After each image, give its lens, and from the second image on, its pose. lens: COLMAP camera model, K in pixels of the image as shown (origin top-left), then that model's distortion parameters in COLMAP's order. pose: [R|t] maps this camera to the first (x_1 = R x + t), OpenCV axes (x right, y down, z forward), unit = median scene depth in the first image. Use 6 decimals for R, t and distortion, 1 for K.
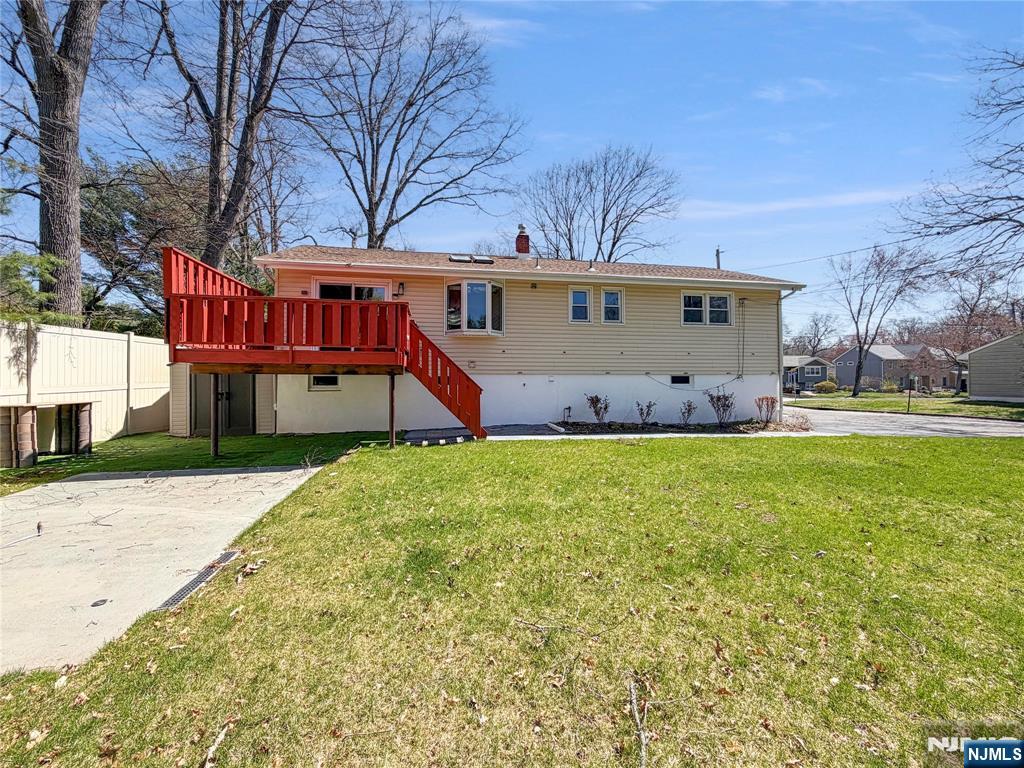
lens RADIAL K [[406.8, 0, 512.8], [0, 406.8, 382.3], [0, 0, 1]] dist [-0.000635, 0.000123]
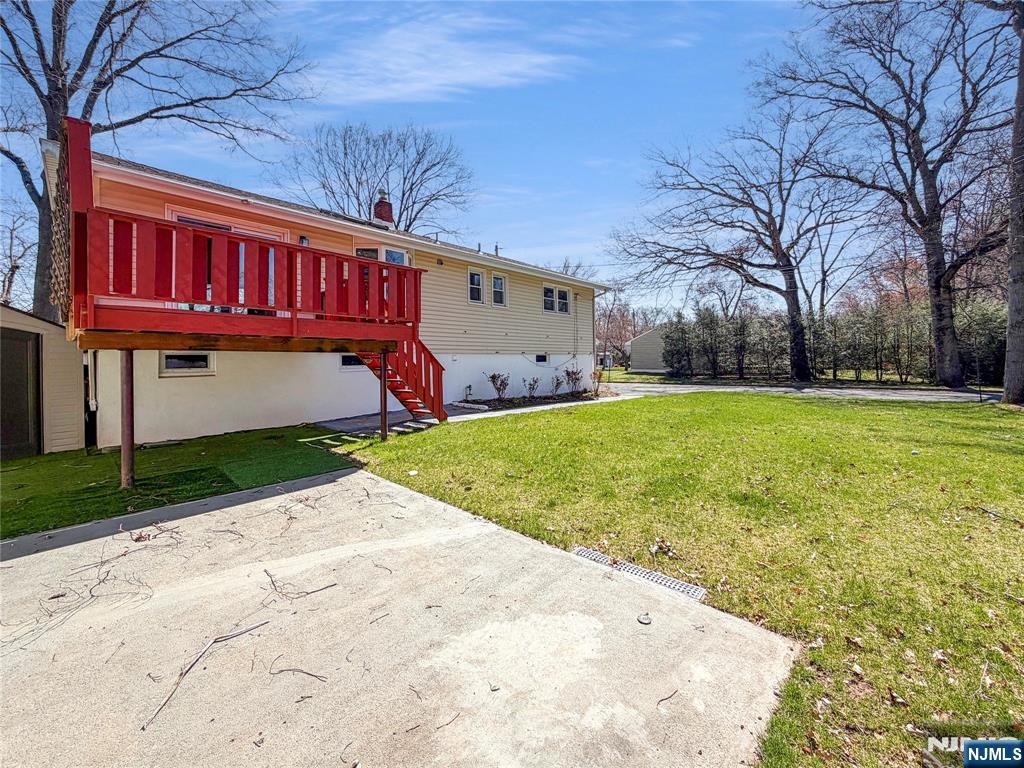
lens RADIAL K [[411.3, 0, 513.3], [0, 411.3, 362.8], [0, 0, 1]] dist [-0.001421, -0.000263]
pose [[0.802450, -0.009406, 0.596645, -0.378996], [0.008528, 0.999954, 0.004295, 0.000724], [-0.596658, 0.001642, 0.802494, 0.104107]]
